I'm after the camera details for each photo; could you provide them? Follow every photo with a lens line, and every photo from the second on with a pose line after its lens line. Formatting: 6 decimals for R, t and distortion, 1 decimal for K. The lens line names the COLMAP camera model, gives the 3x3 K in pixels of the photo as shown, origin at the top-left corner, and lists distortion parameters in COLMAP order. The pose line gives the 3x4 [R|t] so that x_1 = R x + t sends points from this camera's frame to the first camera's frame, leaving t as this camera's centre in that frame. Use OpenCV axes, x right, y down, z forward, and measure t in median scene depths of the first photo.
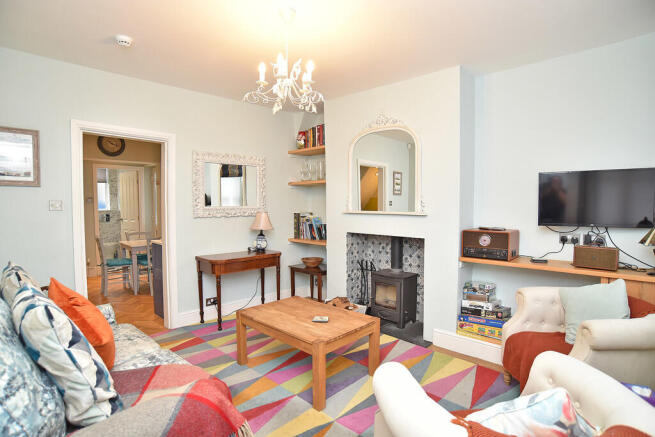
lens RADIAL K [[335.0, 0, 321.1], [0, 335.0, 216.6], [0, 0, 1]] dist [-0.048783, 0.000965]
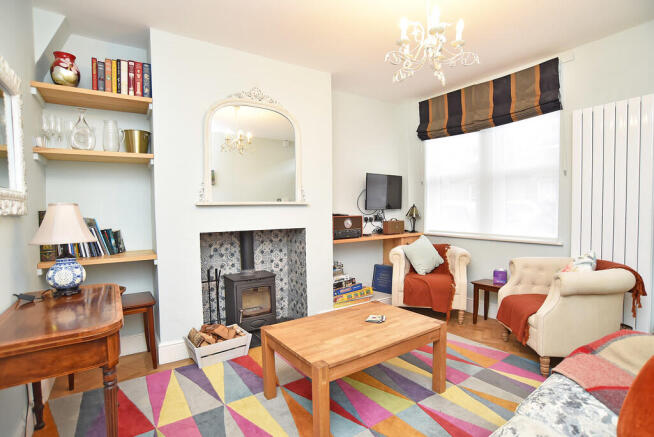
lens RADIAL K [[334.5, 0, 323.3], [0, 334.5, 222.1], [0, 0, 1]] dist [-0.048783, 0.000965]
pose [[0.229392, -0.044084, 0.972335, -0.645953], [0.052117, 0.998097, 0.032956, 0.017786], [-0.971938, 0.043115, 0.231253, 0.697825]]
